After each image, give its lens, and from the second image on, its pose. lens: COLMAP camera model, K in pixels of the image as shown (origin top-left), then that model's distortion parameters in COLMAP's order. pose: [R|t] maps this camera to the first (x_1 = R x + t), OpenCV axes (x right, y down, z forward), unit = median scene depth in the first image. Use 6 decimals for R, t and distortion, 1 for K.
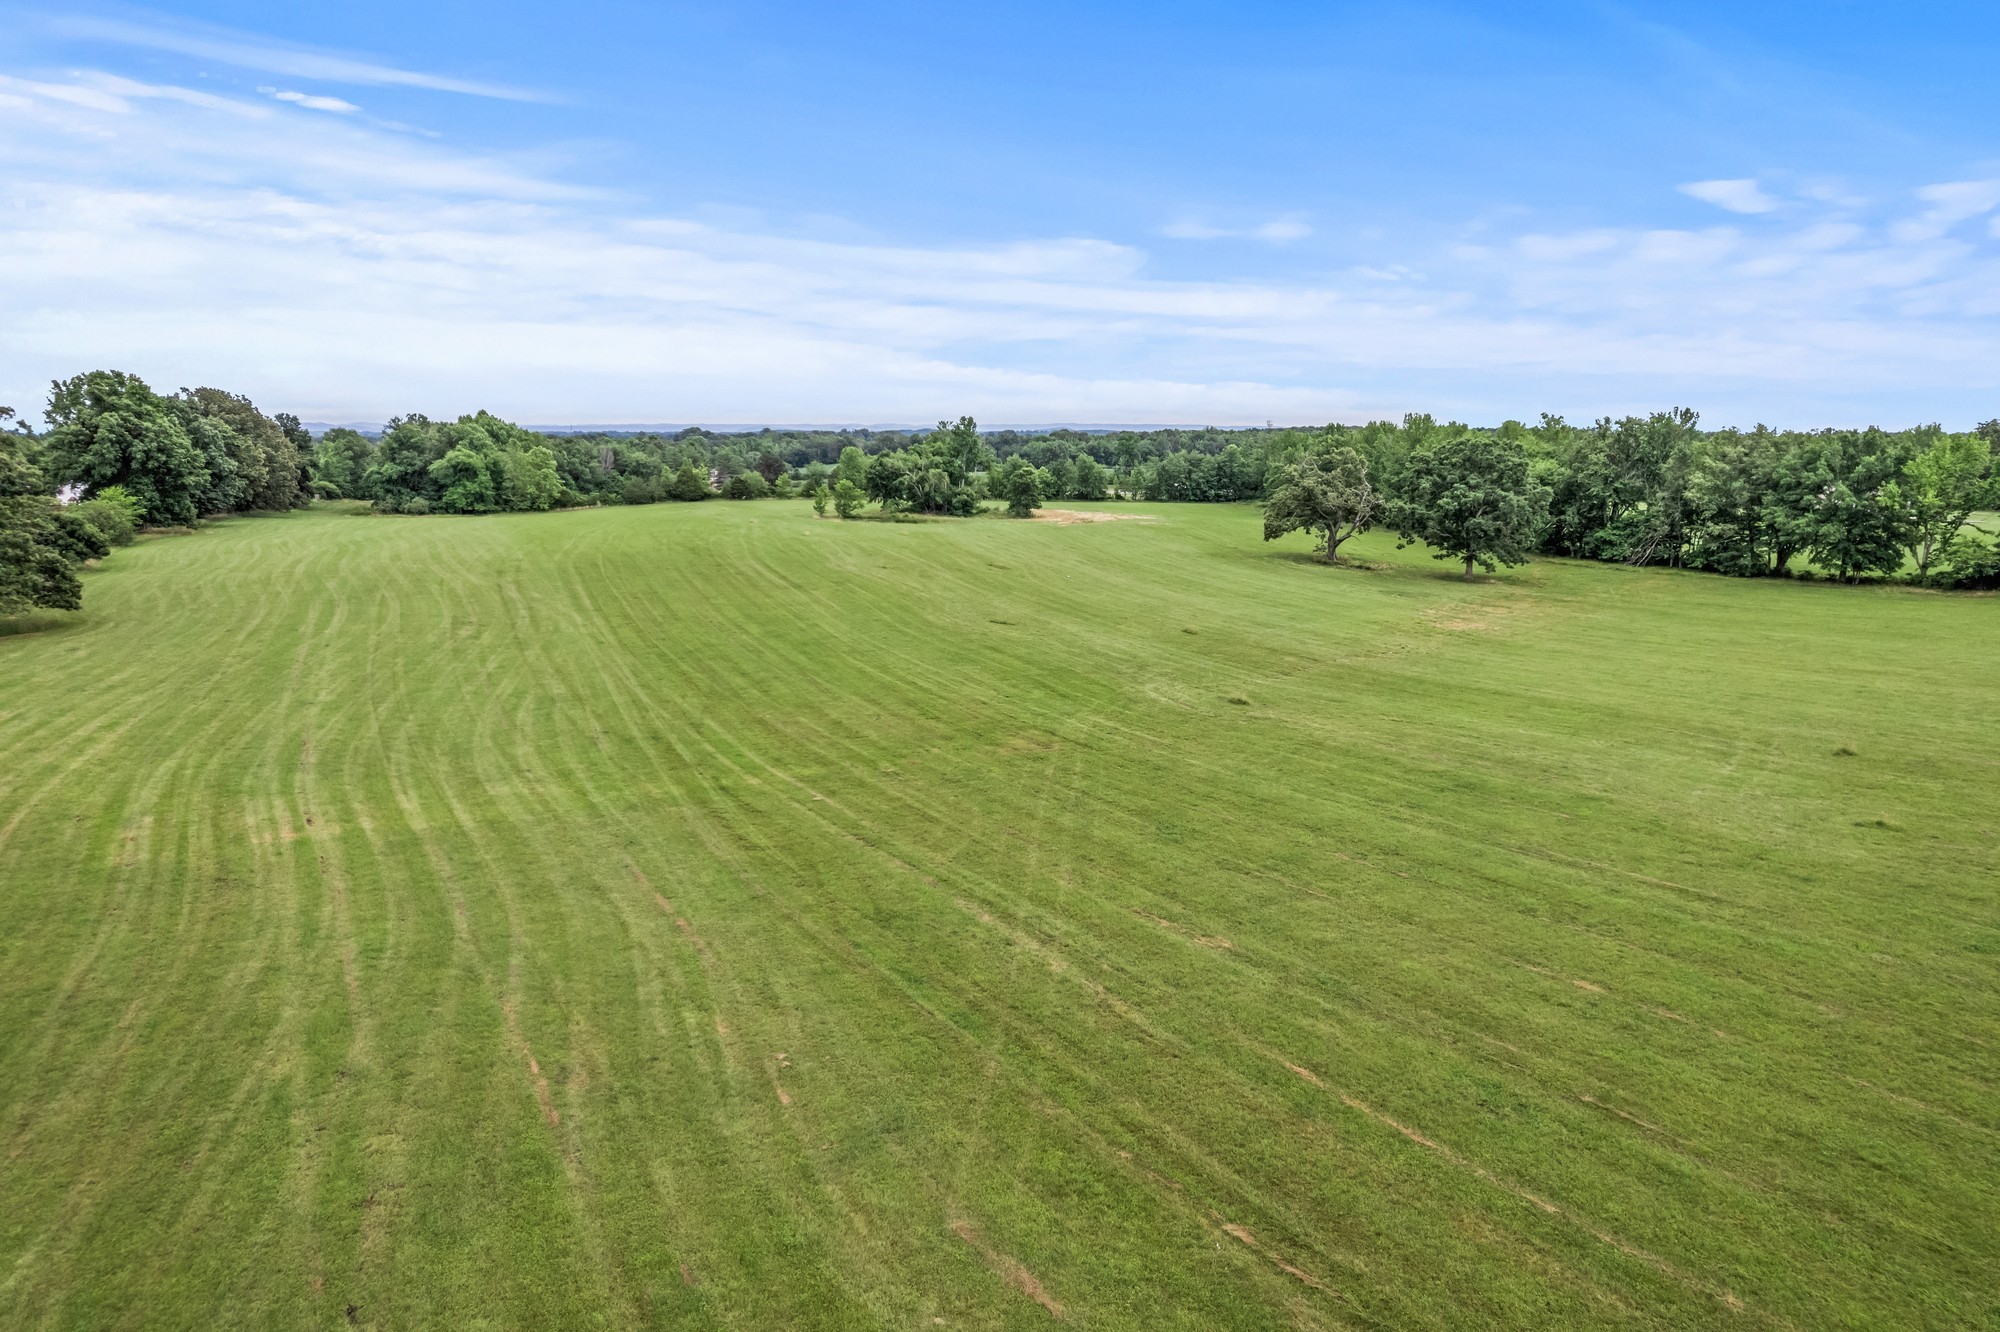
lens RADIAL K [[1279.9, 0, 1007.2], [0, 1279.9, 656.1], [0, 0, 1]] dist [-0.076701, 0.067575]
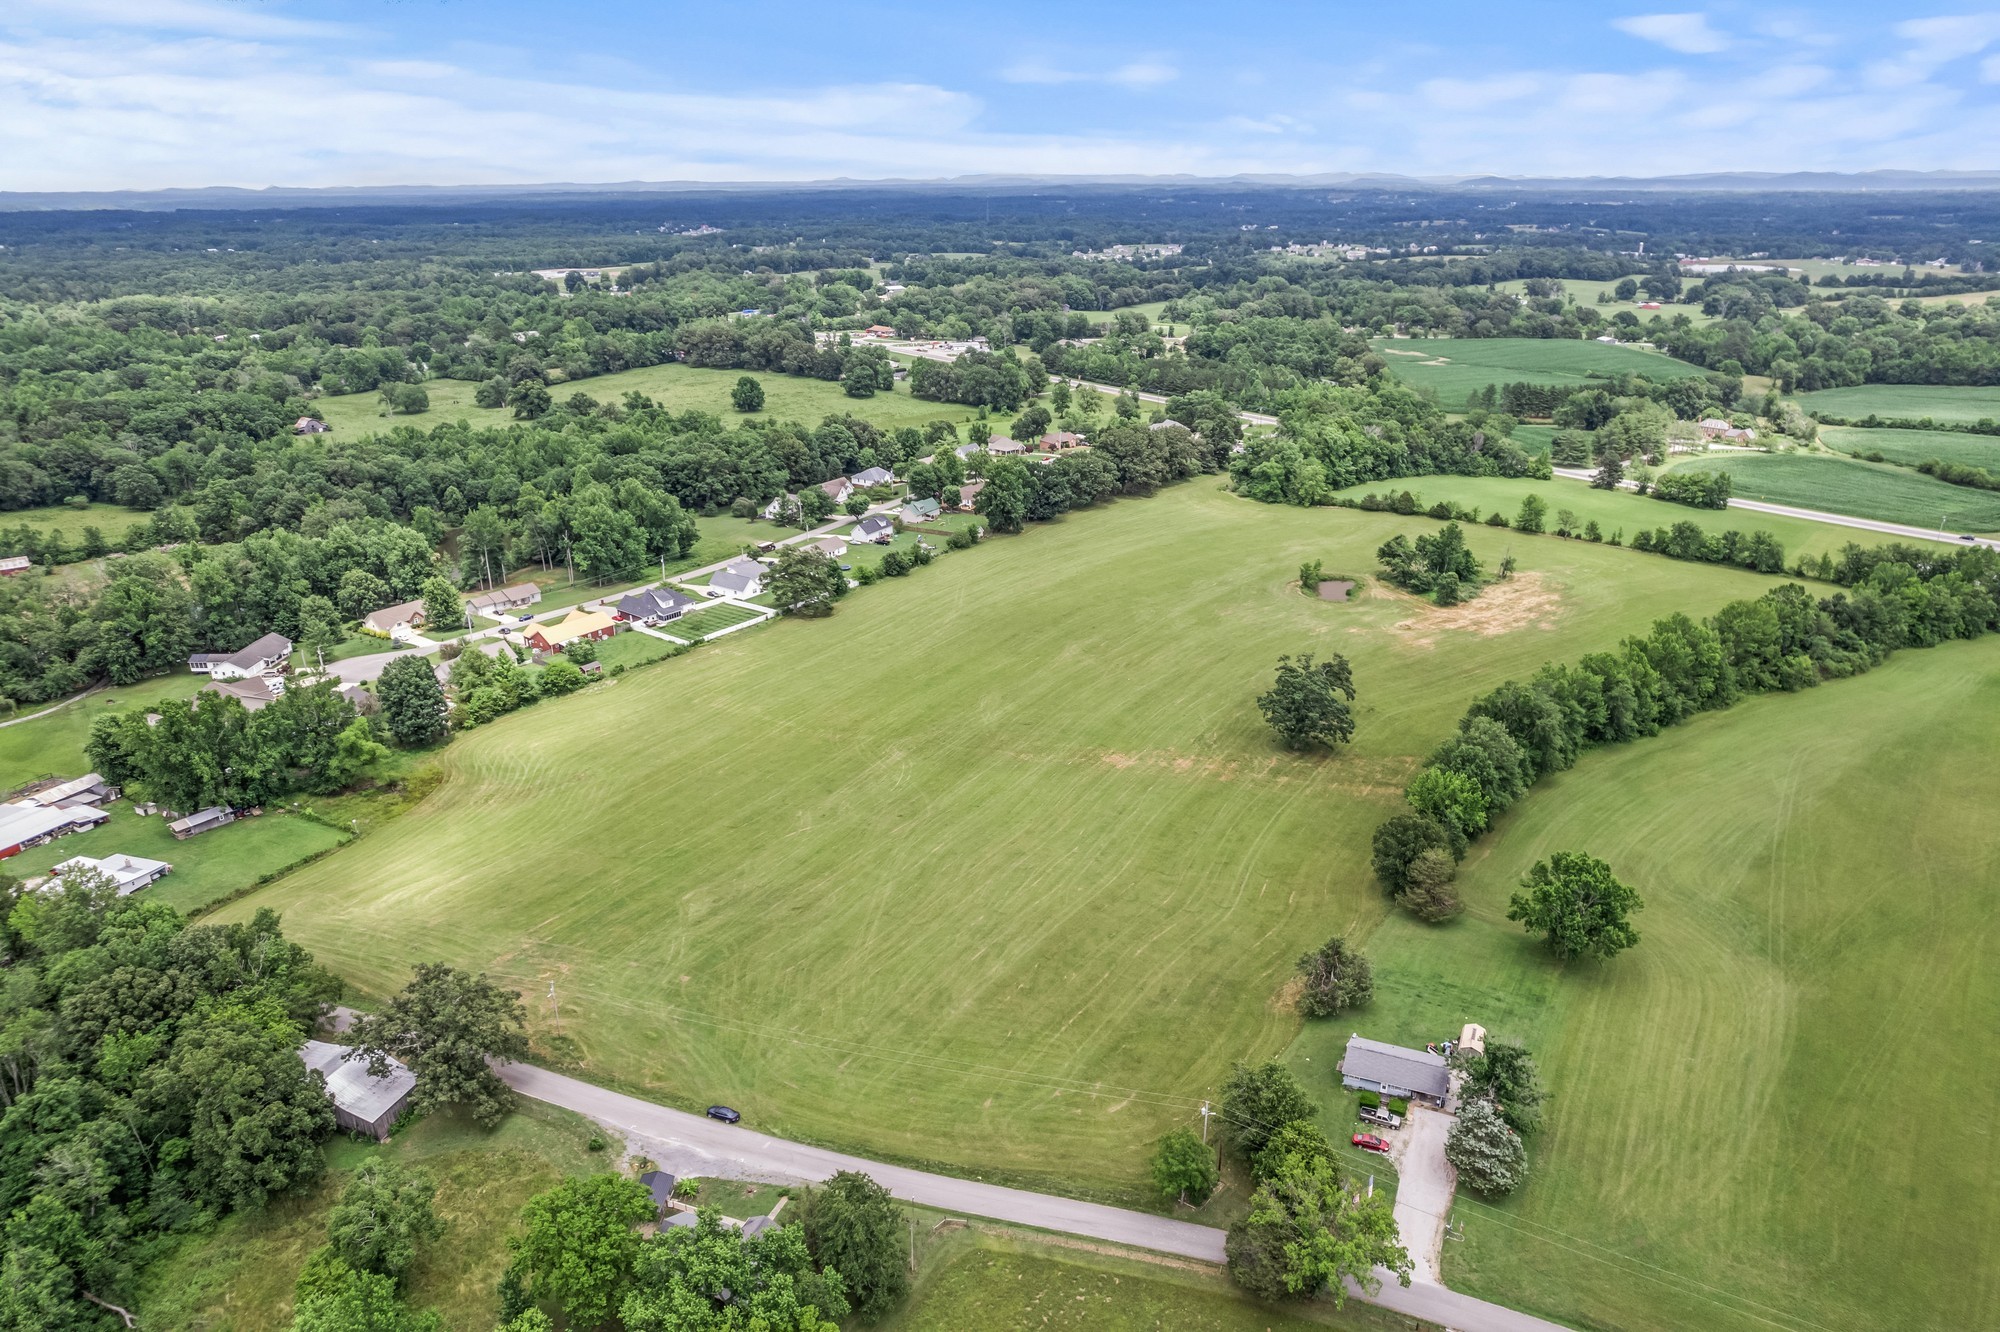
lens RADIAL K [[1279.9, 0, 1012.7], [0, 1279.9, 660.2], [0, 0, 1]] dist [-0.076701, 0.067575]
pose [[0.497084, 0.303892, -0.812746, 0.918630], [-0.144370, 0.952575, 0.267877, -0.347392], [0.855608, -0.015821, 0.517383, -0.166334]]
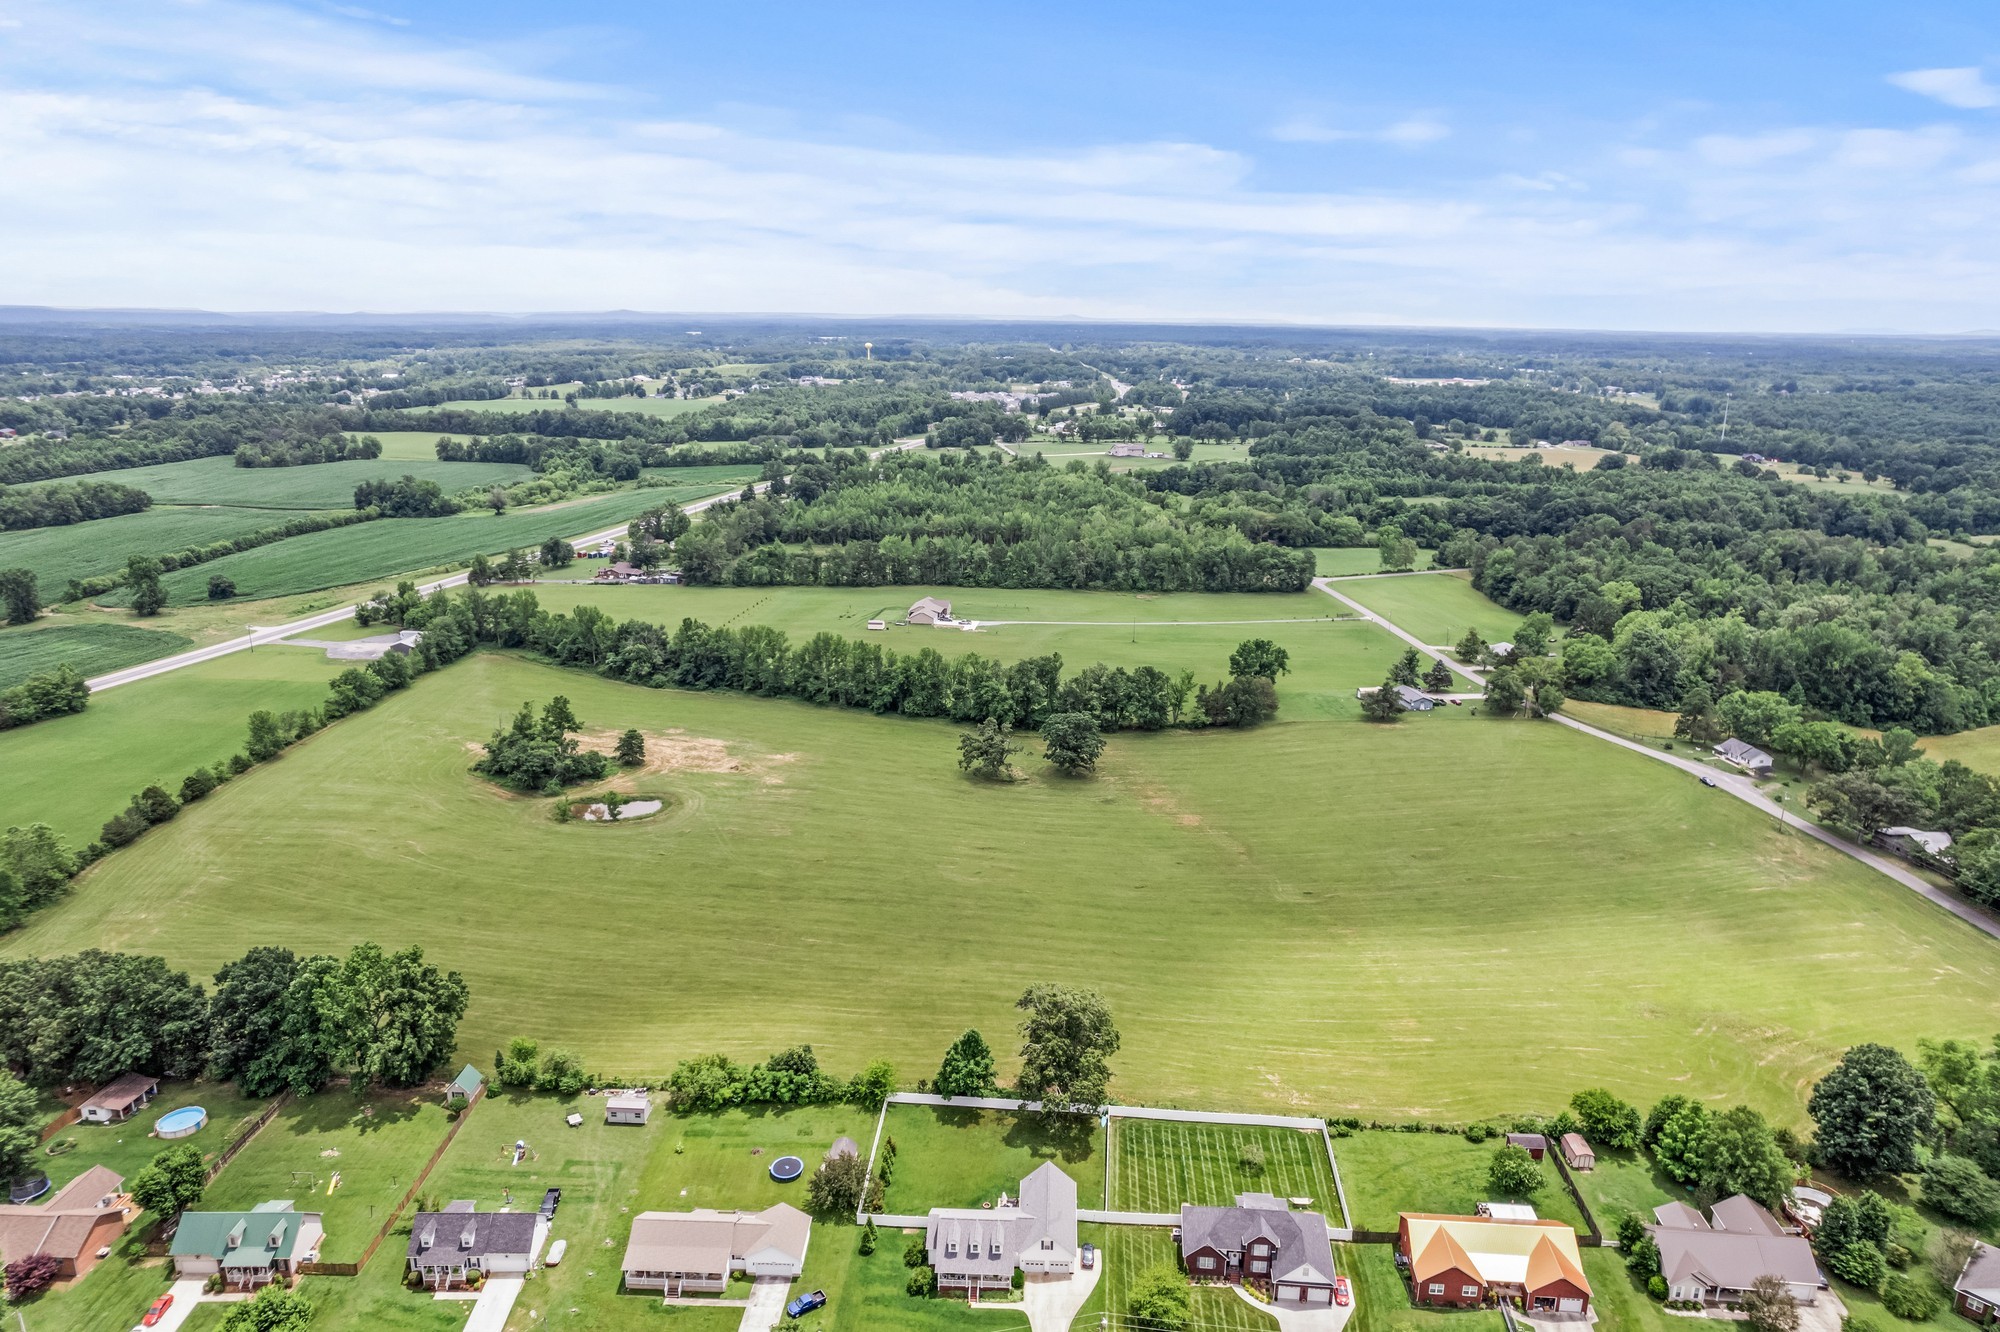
lens RADIAL K [[1279.9, 0, 1005.1], [0, 1279.9, 684.0], [0, 0, 1]] dist [-0.076701, 0.067575]
pose [[0.476412, -0.247069, 0.843794, -0.853857], [0.144754, 0.968650, 0.201899, -0.380536], [-0.867225, 0.025955, 0.497240, 0.006482]]
